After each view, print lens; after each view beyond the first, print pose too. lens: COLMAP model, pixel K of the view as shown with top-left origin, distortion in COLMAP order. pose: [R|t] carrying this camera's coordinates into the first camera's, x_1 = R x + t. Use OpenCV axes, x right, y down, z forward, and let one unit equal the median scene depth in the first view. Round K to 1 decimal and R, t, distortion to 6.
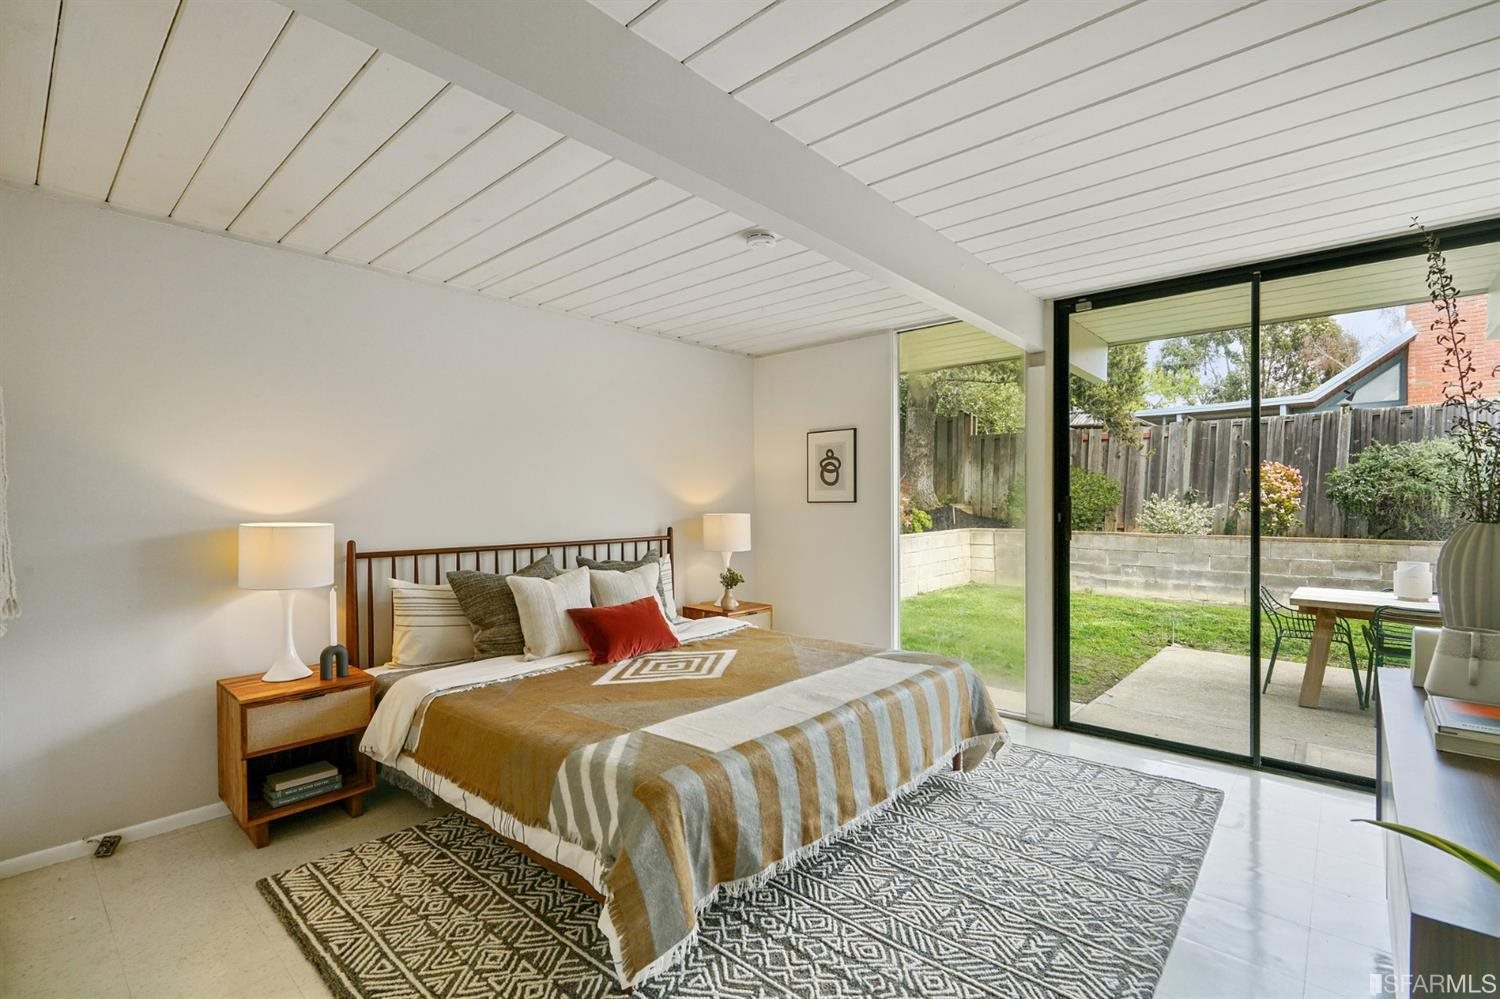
lens RADIAL K [[672.5, 0, 748.6], [0, 672.5, 502.2], [0, 0, 1]] dist [0.000567, 0.000723]
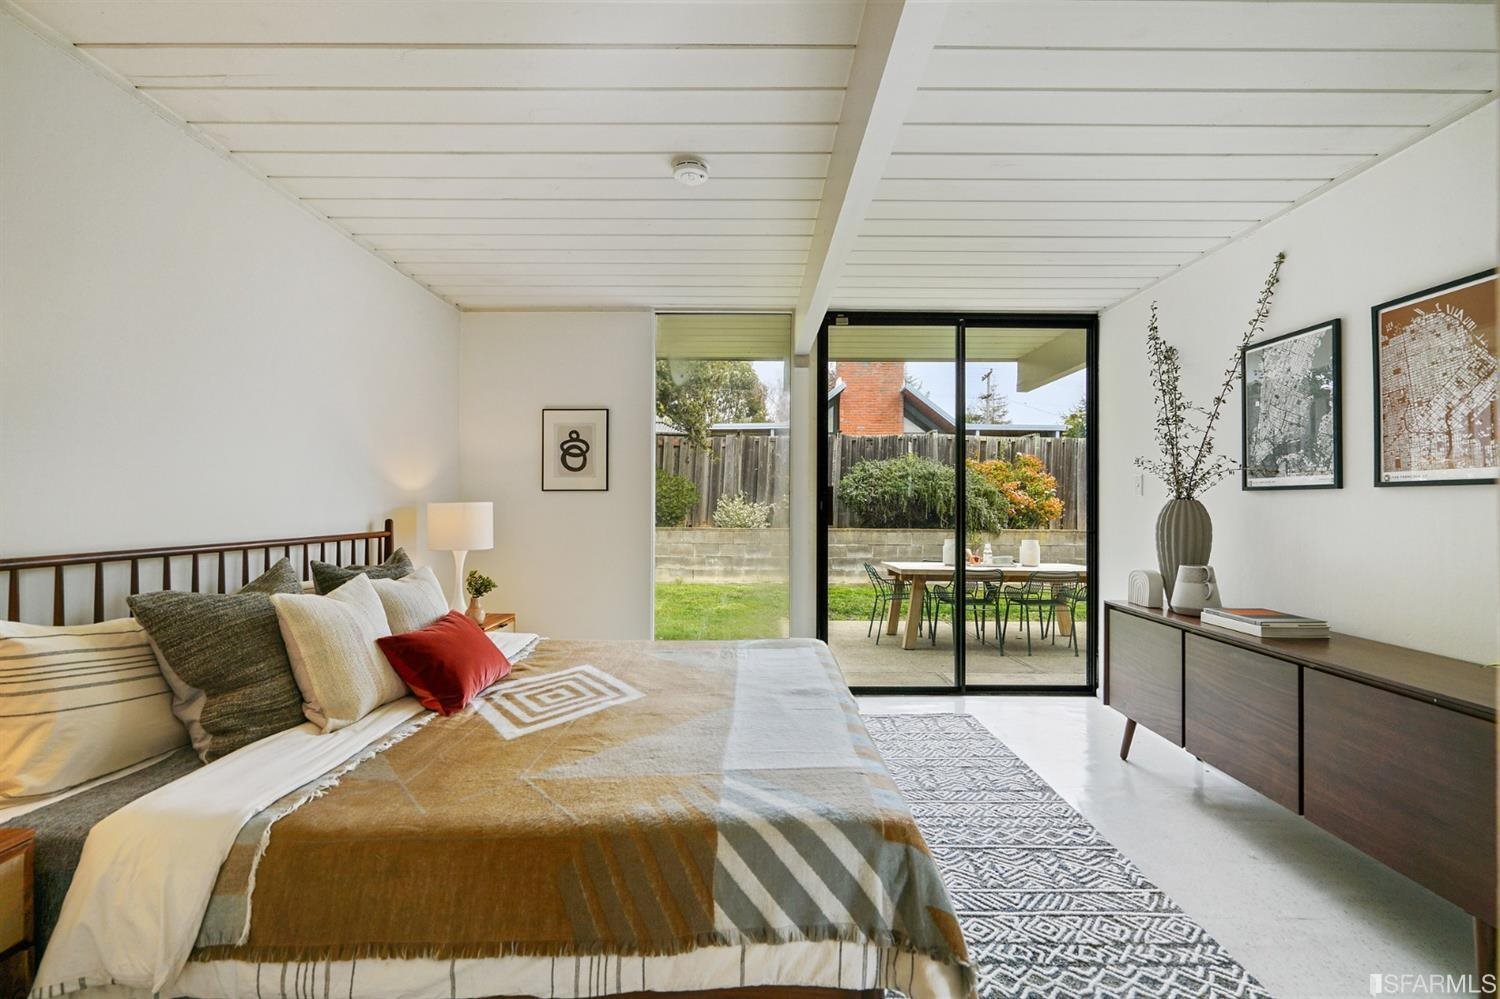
lens RADIAL K [[673.5, 0, 749.9], [0, 673.5, 494.3], [0, 0, 1]] dist [-0.003916, 0.001489]
pose [[0.748706, 0.016934, 0.662686, -0.417678], [-0.004638, 0.999783, -0.020309, 0.031369], [-0.662886, 0.012132, 0.748622, 0.273607]]
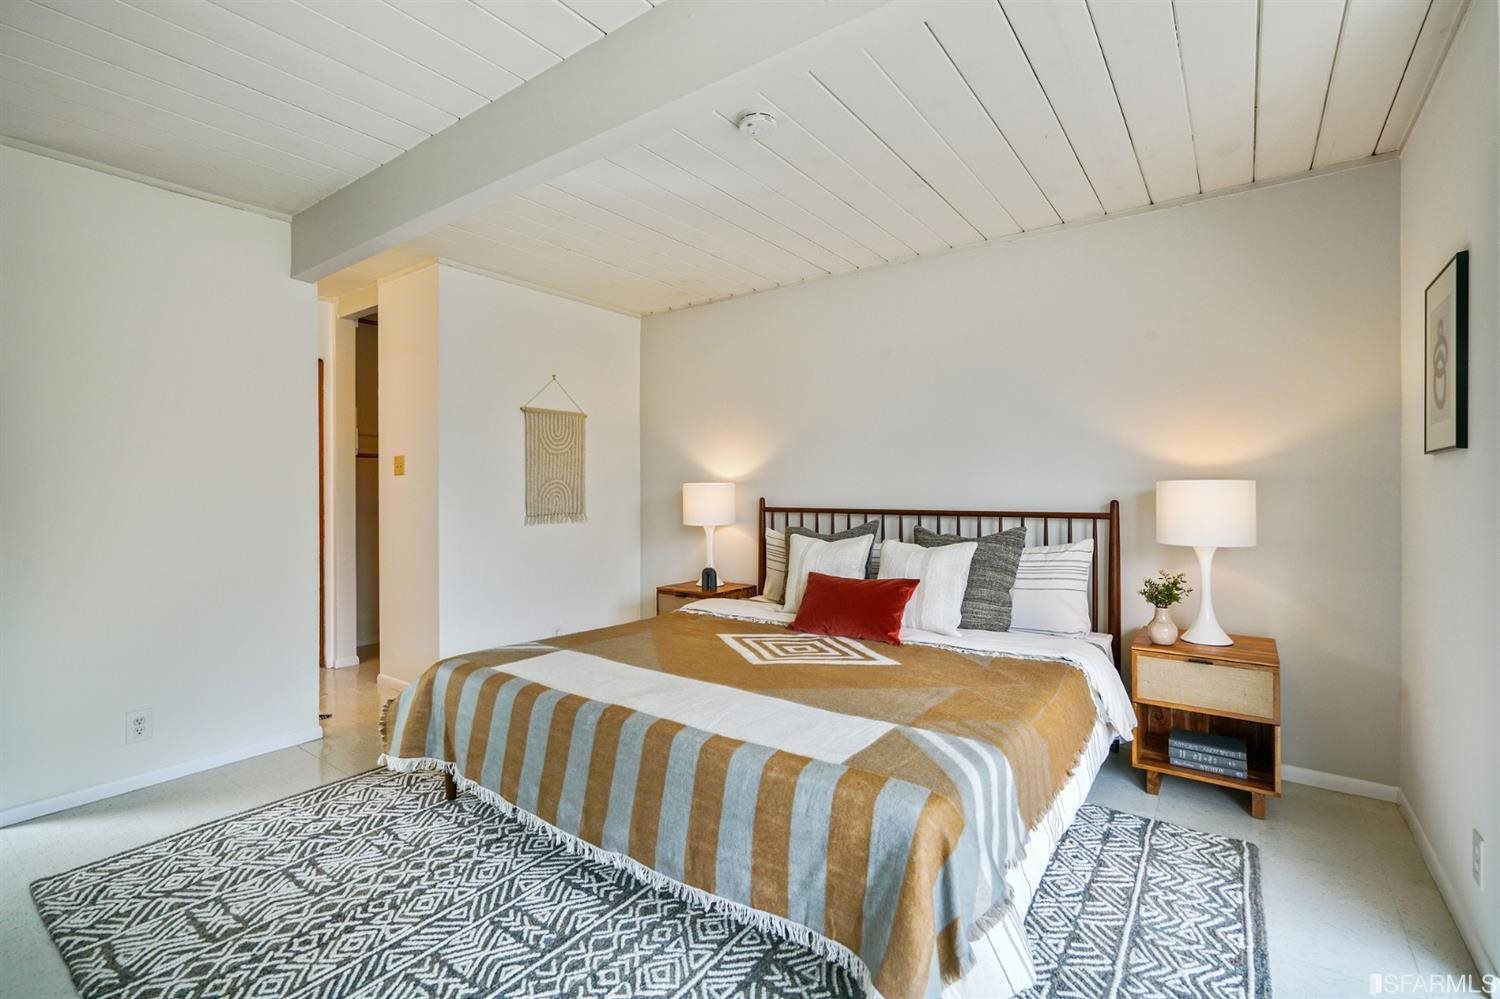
lens RADIAL K [[671.1, 0, 765.1], [0, 671.1, 479.9], [0, 0, 1]] dist [-0.001181, 0.004599]
pose [[0.108228, -0.000478, -0.994126, 0.708033], [0.009796, 0.999952, 0.000586, 0.019464], [0.994078, -0.009802, 0.108228, 0.802896]]
